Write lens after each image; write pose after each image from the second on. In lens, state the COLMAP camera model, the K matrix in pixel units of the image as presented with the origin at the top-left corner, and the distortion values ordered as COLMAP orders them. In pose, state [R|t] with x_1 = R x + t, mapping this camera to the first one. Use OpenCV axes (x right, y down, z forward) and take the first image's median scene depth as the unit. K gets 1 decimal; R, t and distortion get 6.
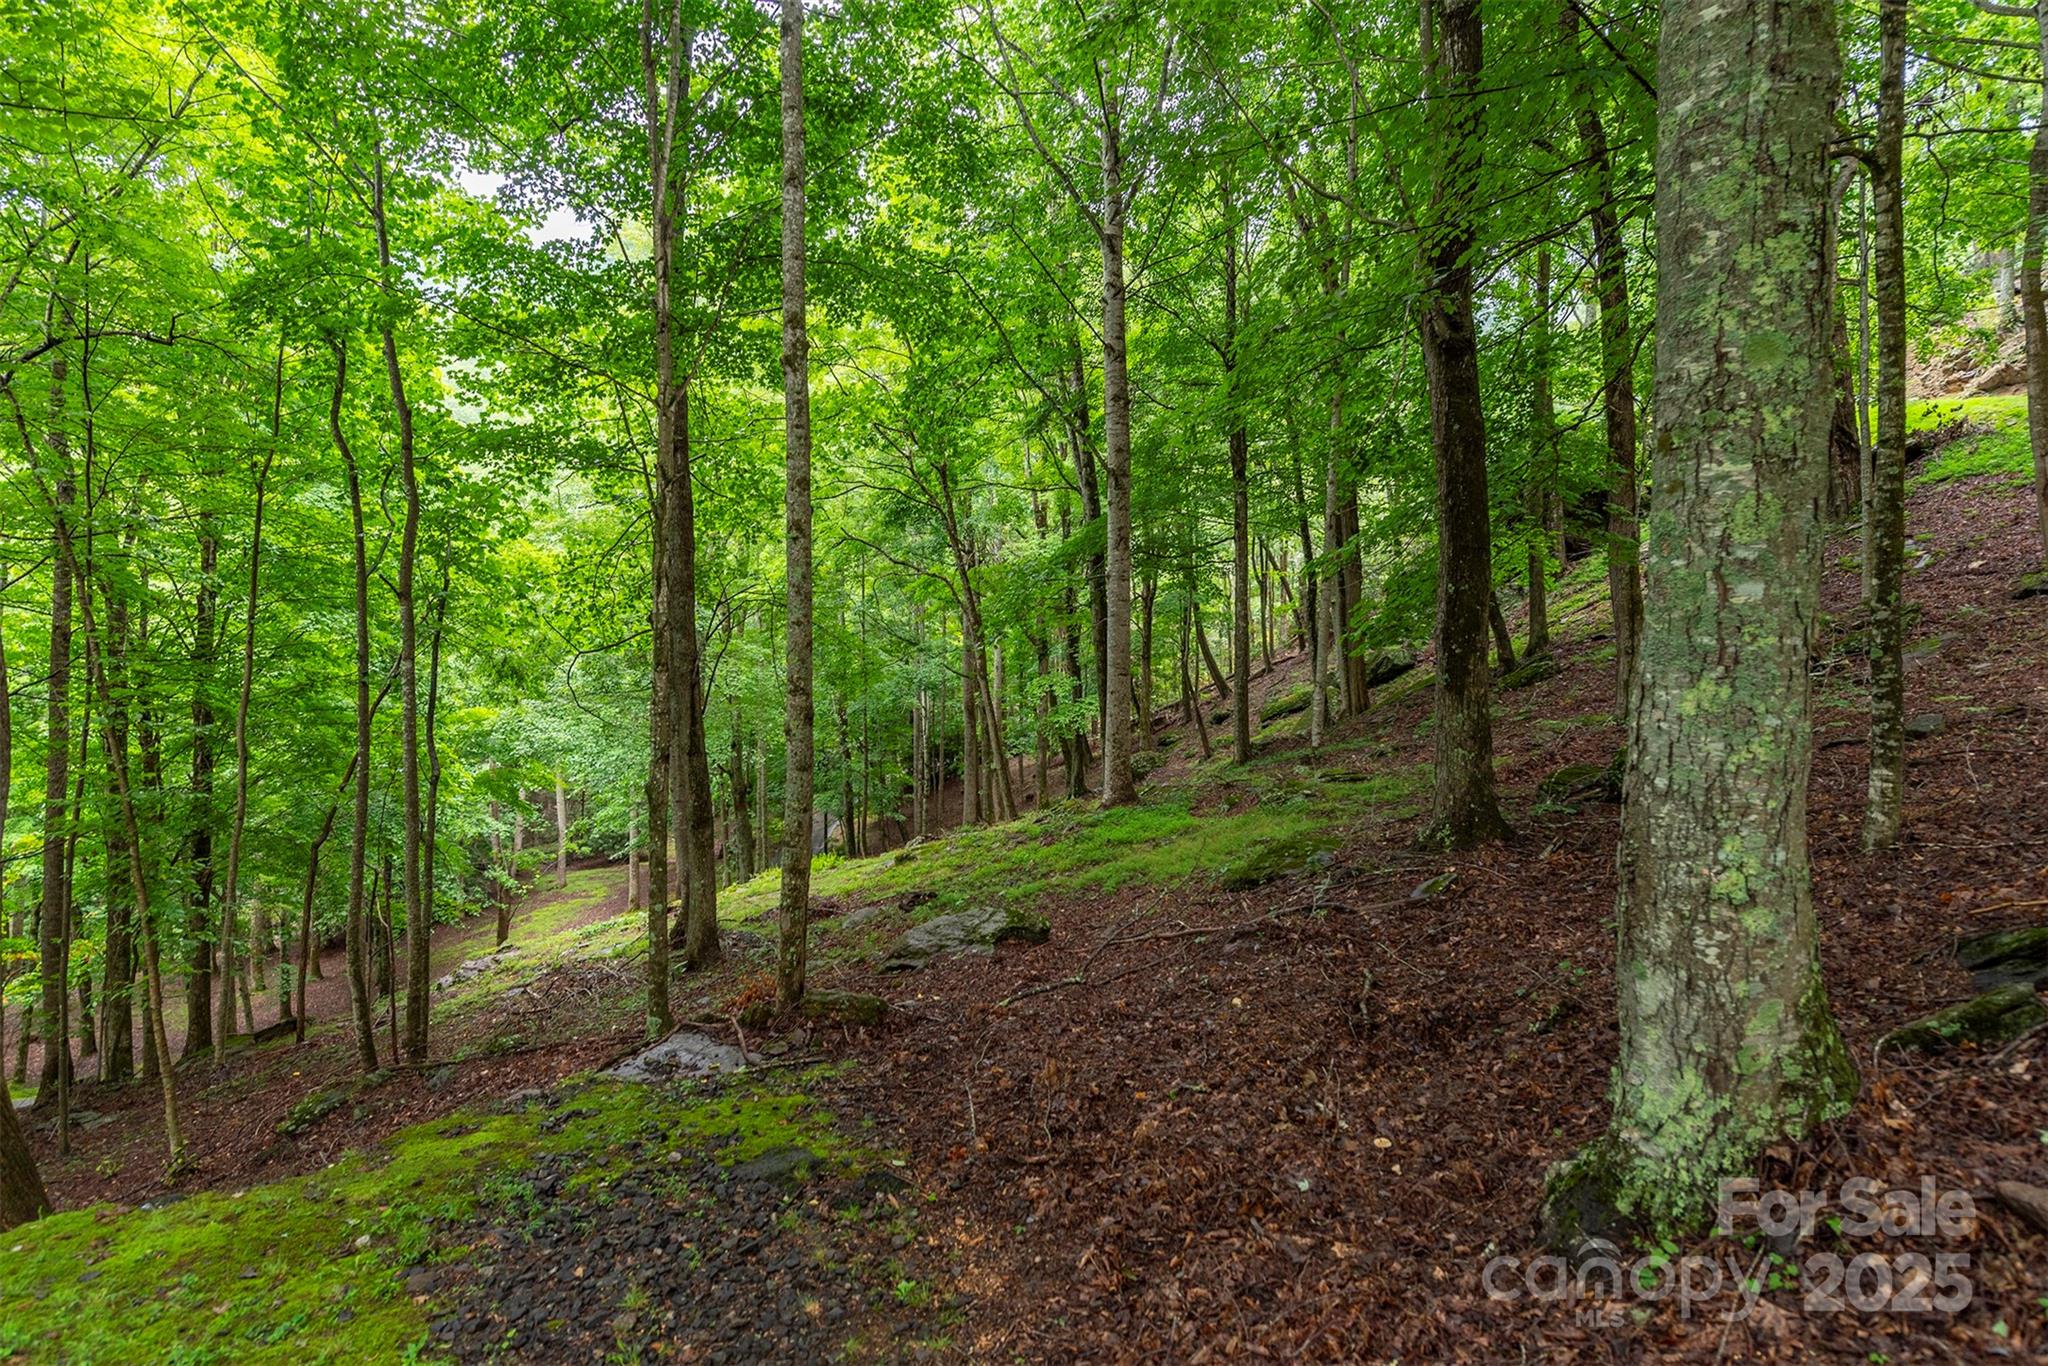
lens RADIAL K [[1067.1, 0, 1027.1], [0, 1067.1, 670.2], [0, 0, 1]] dist [0.016087, -0.005591]
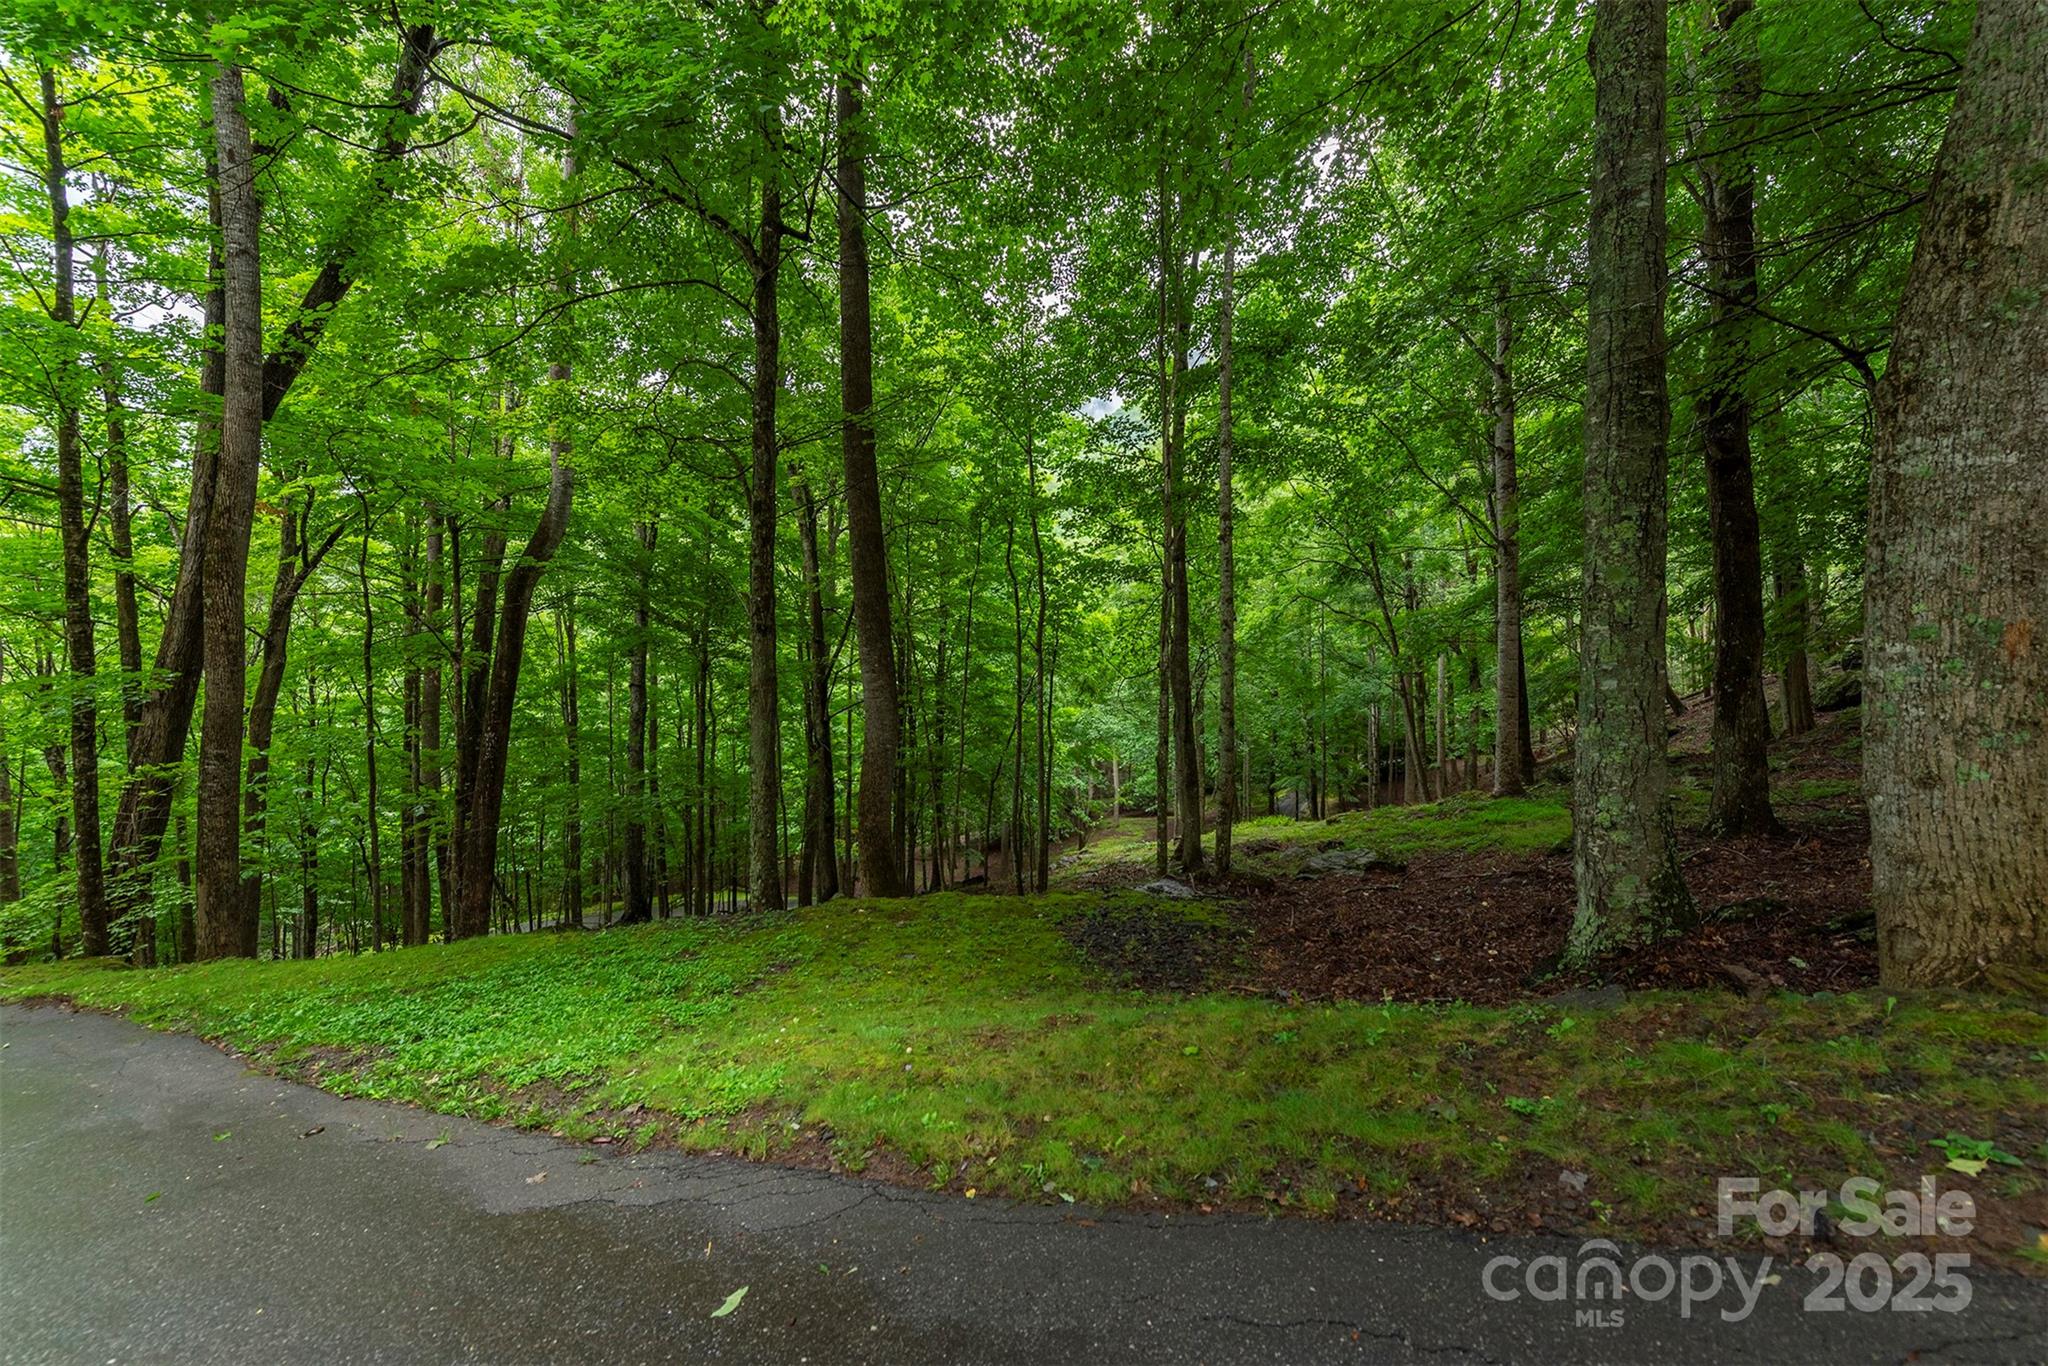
lens RADIAL K [[797.5, 0, 1027.8], [0, 797.5, 669.5], [0, 0, 1]] dist [0.009583, -0.001810]
pose [[0.866514, 0.001884, -0.499150, 0.103655], [-0.010179, 0.999852, -0.013898, -0.015367], [0.499050, 0.017124, 0.866404, -0.225597]]
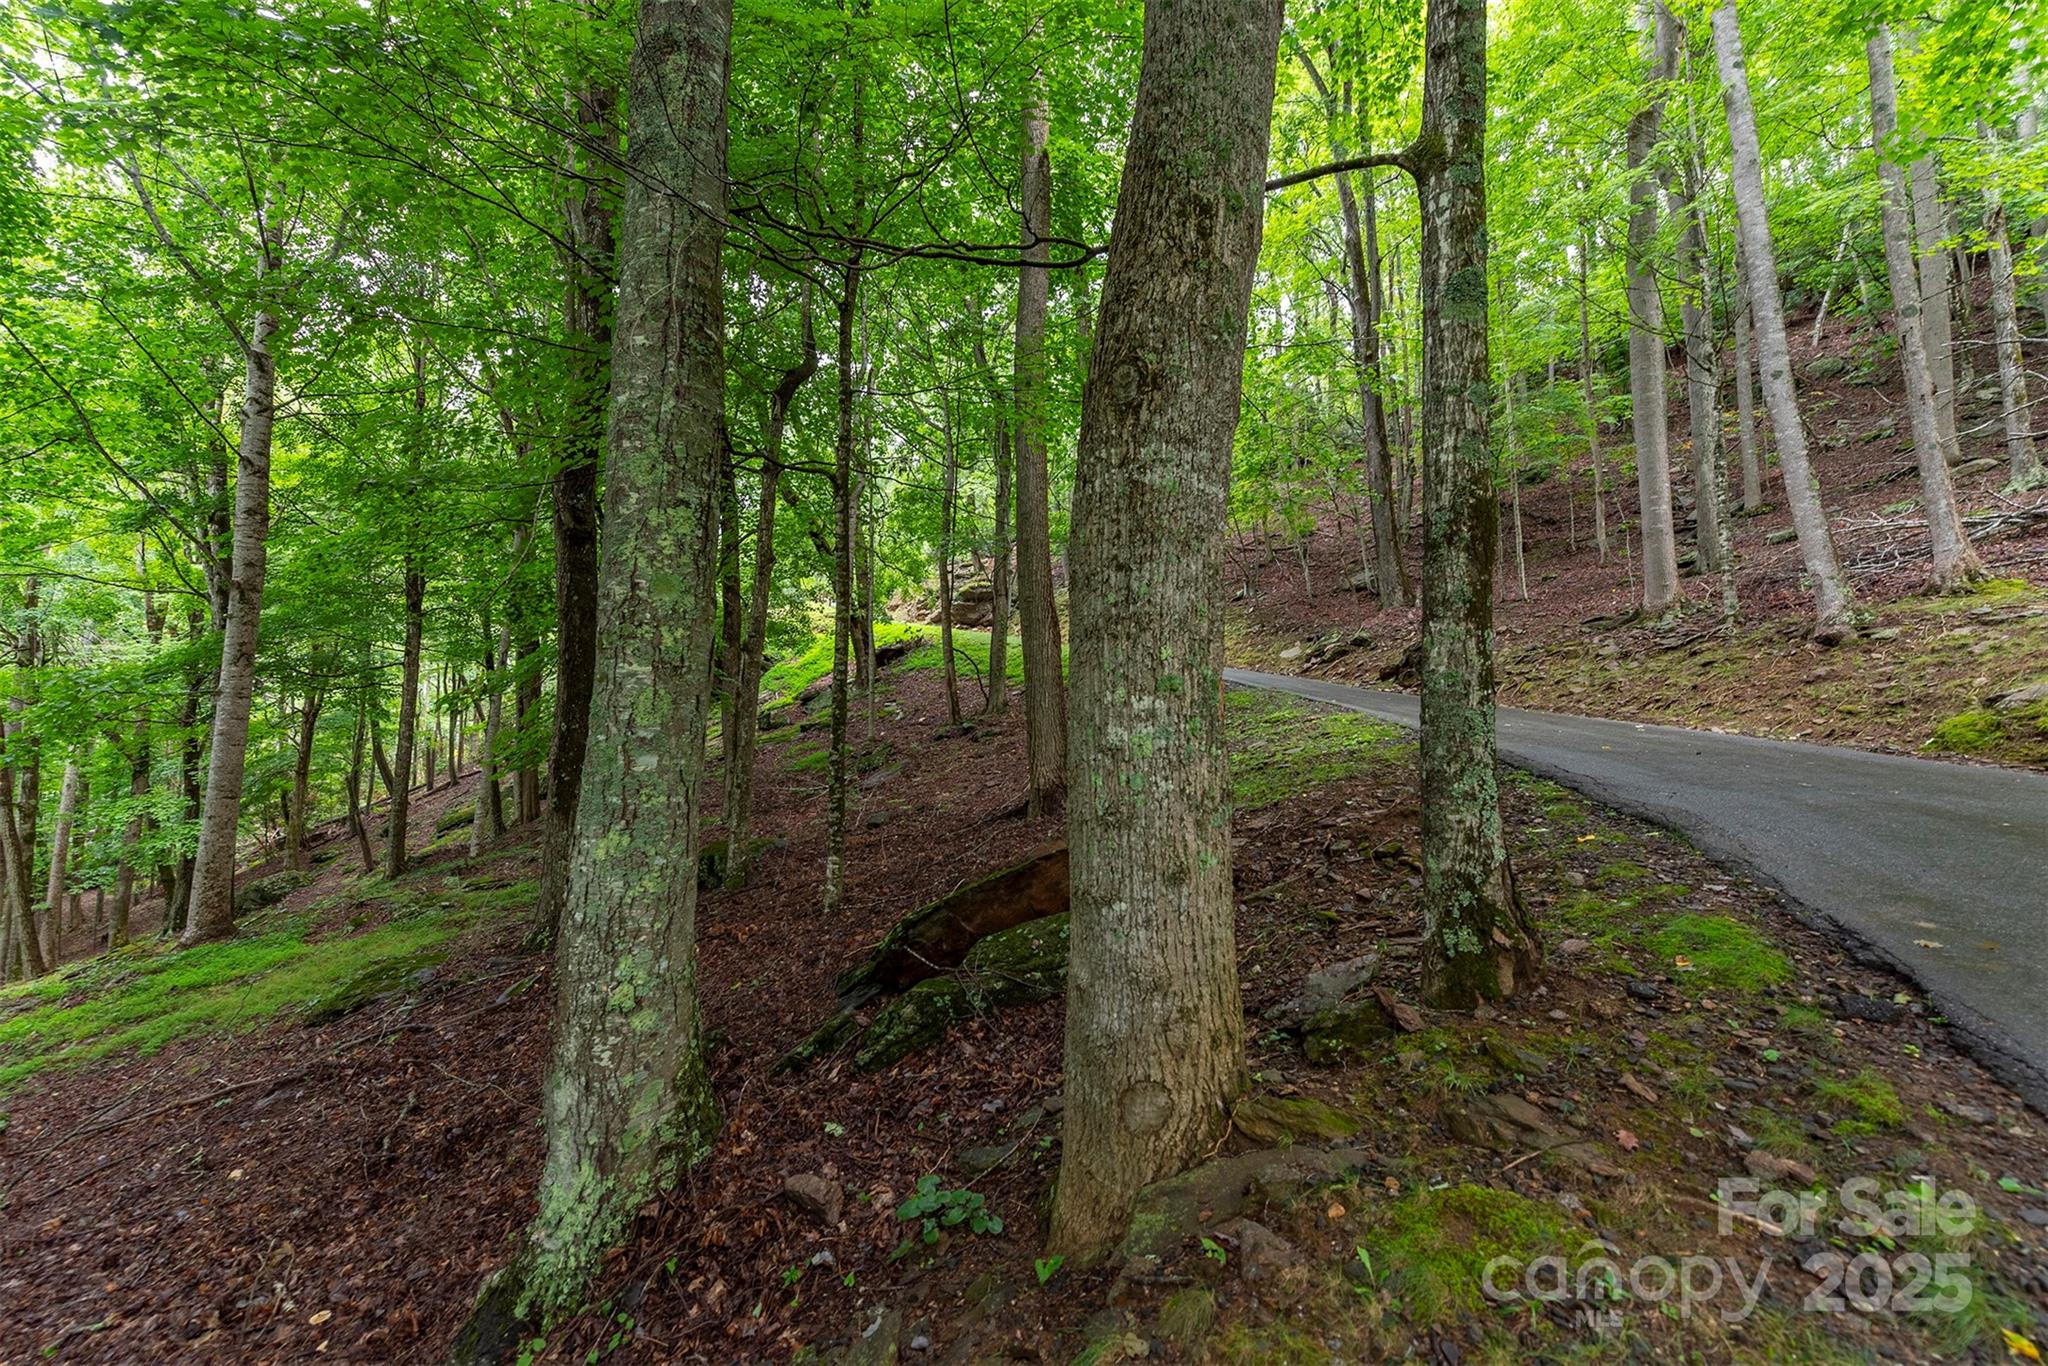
lens RADIAL K [[797.5, 0, 1024.8], [0, 797.5, 674.4], [0, 0, 1]] dist [0.009583, -0.001810]
pose [[0.676618, 0.083983, 0.731529, 0.058287], [0.011281, 0.992175, -0.124341, -0.011961], [-0.736247, 0.092384, 0.670377, -0.002584]]
